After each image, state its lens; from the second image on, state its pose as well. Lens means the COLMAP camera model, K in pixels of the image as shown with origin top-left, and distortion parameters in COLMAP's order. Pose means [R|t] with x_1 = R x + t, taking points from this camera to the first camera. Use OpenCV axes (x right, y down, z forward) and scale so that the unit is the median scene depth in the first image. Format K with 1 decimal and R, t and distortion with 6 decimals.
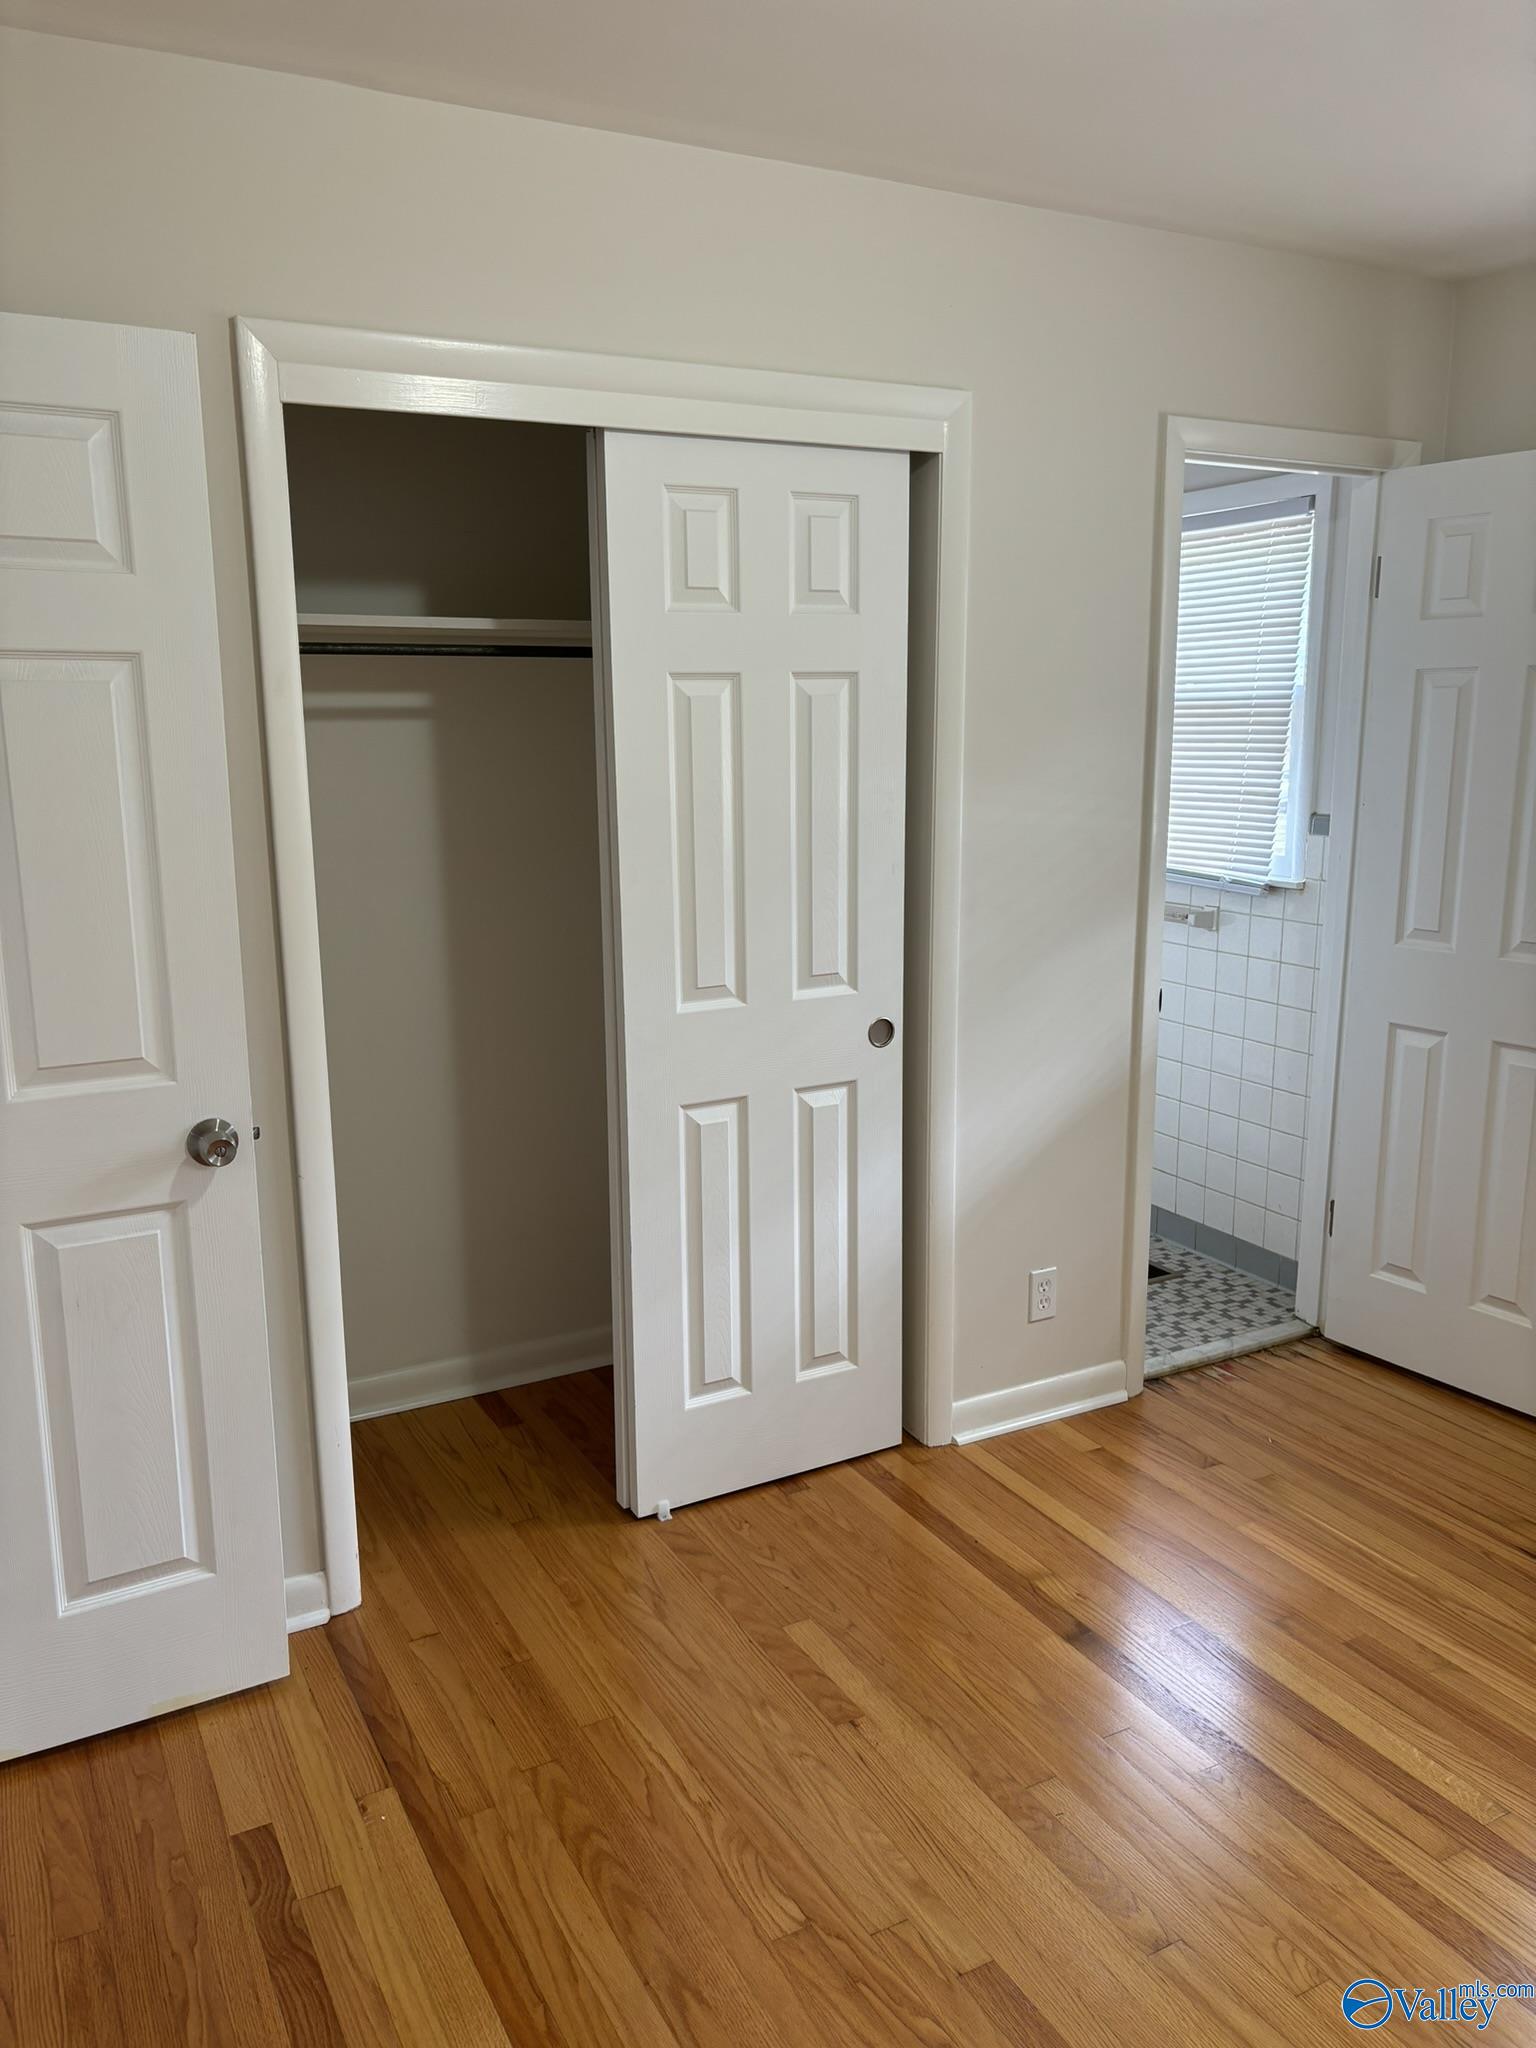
lens RADIAL K [[1550.3, 0, 745.8], [0, 1550.3, 1033.1], [0, 0, 1]] dist [0.034676, -0.048801]
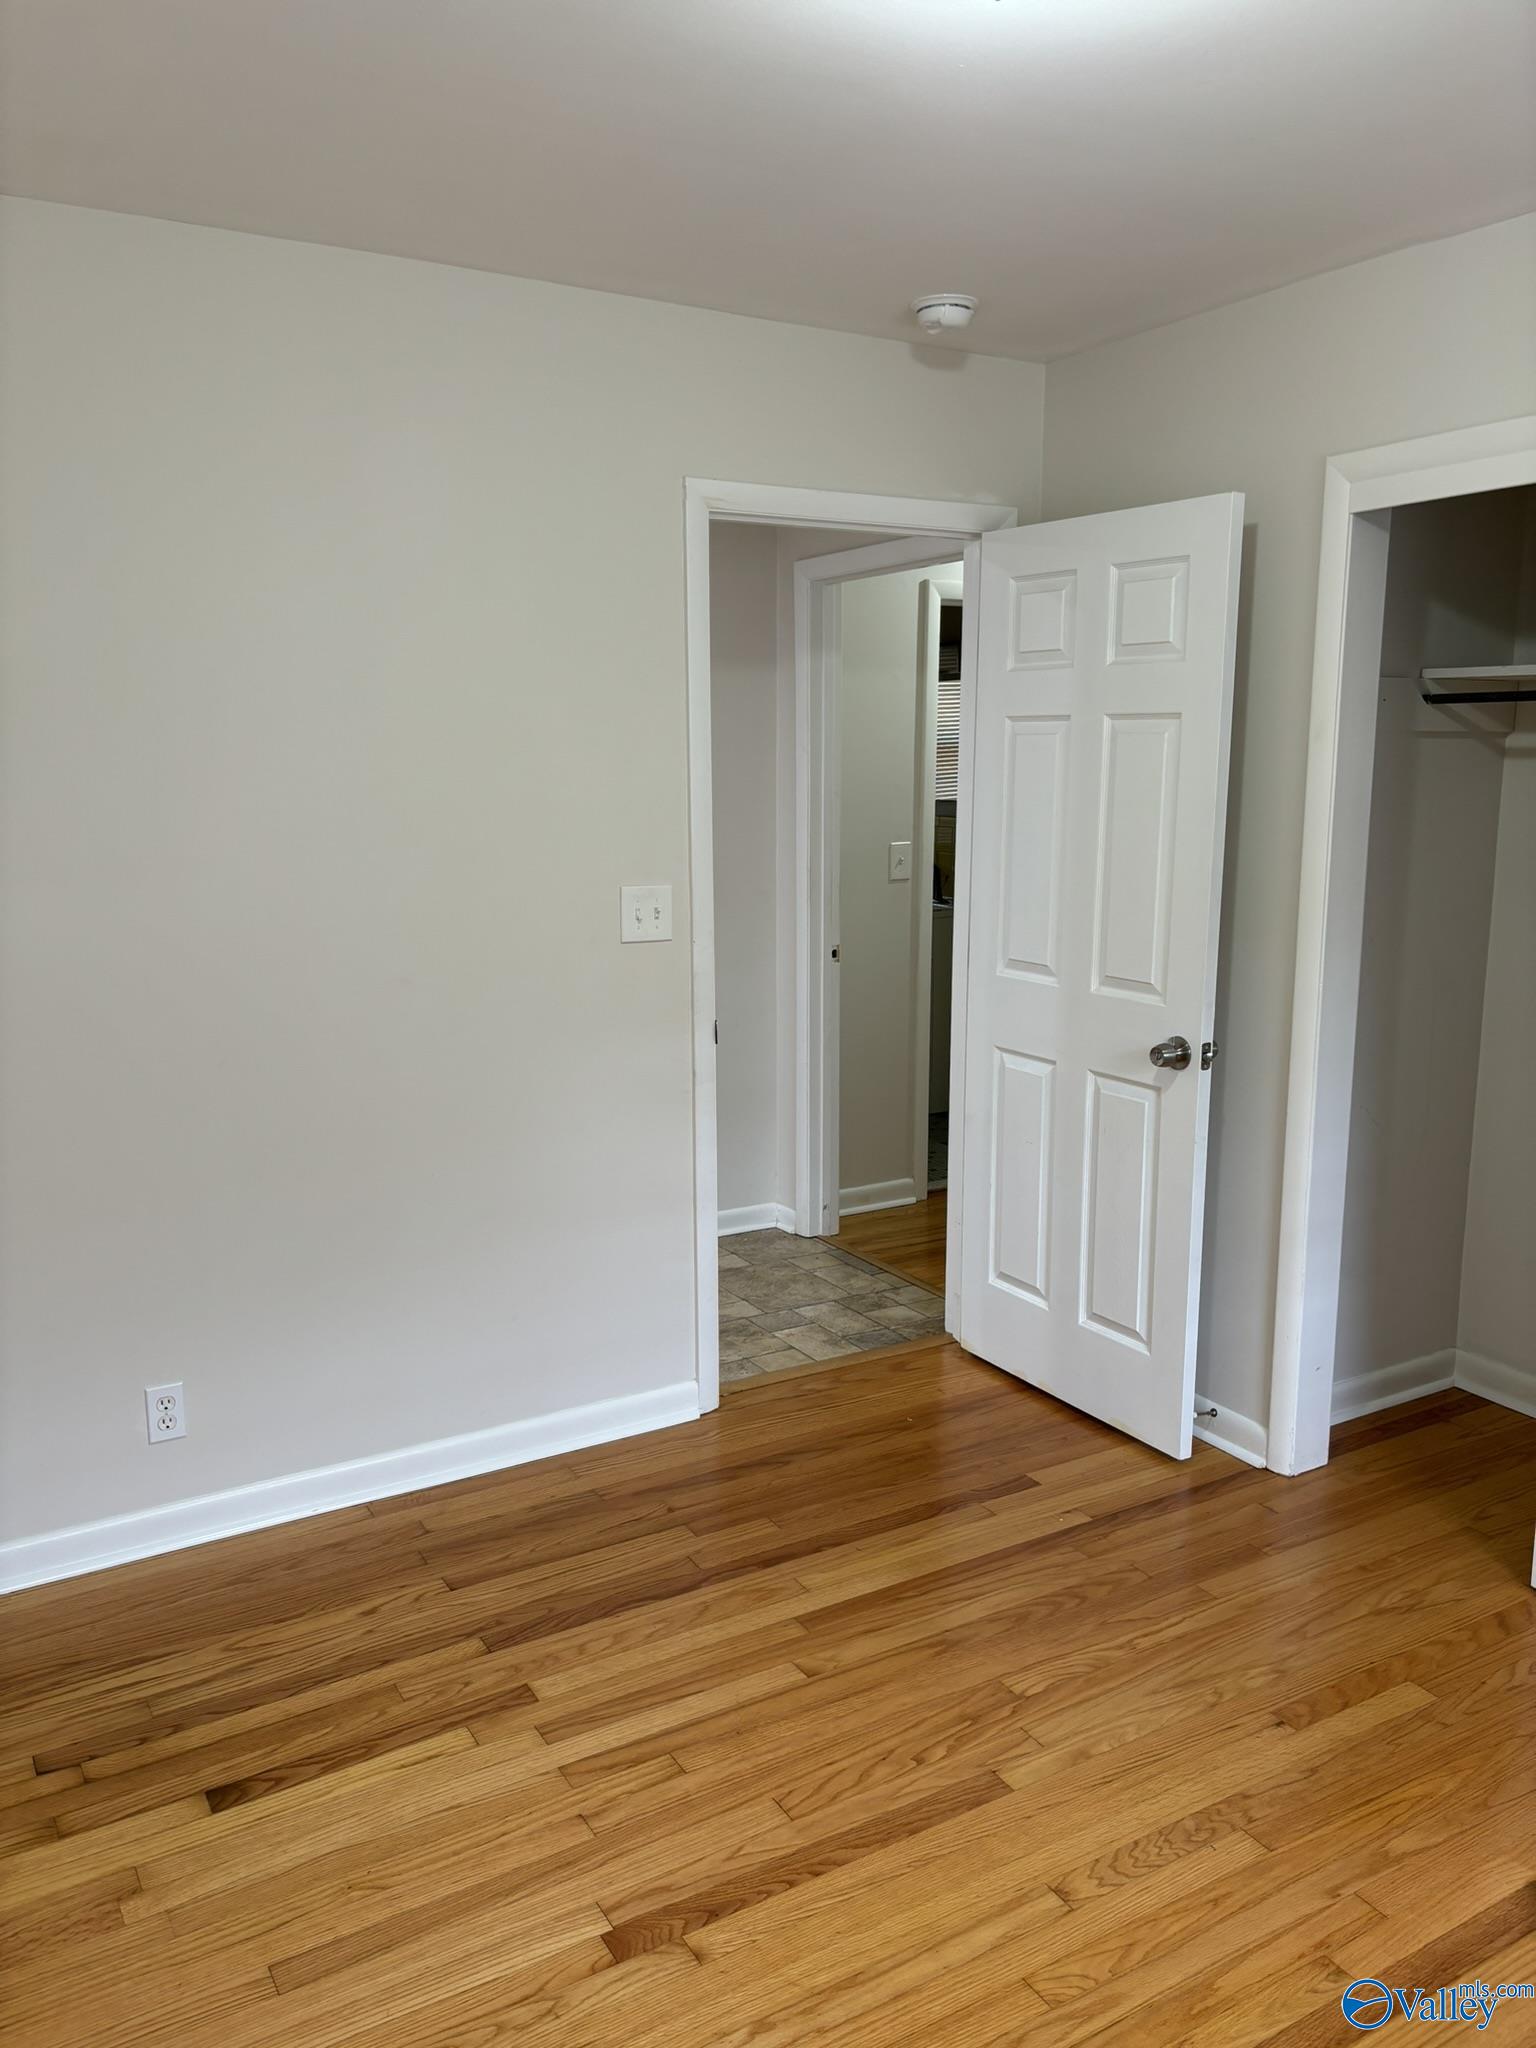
lens RADIAL K [[1550.3, 0, 745.8], [0, 1550.3, 1033.1], [0, 0, 1]] dist [0.034676, -0.048801]
pose [[0.027613, 0.188176, -0.981747, 1.073950], [-0.195955, 0.964085, 0.179279, -0.129156], [0.980224, 0.187427, 0.063495, 0.533010]]
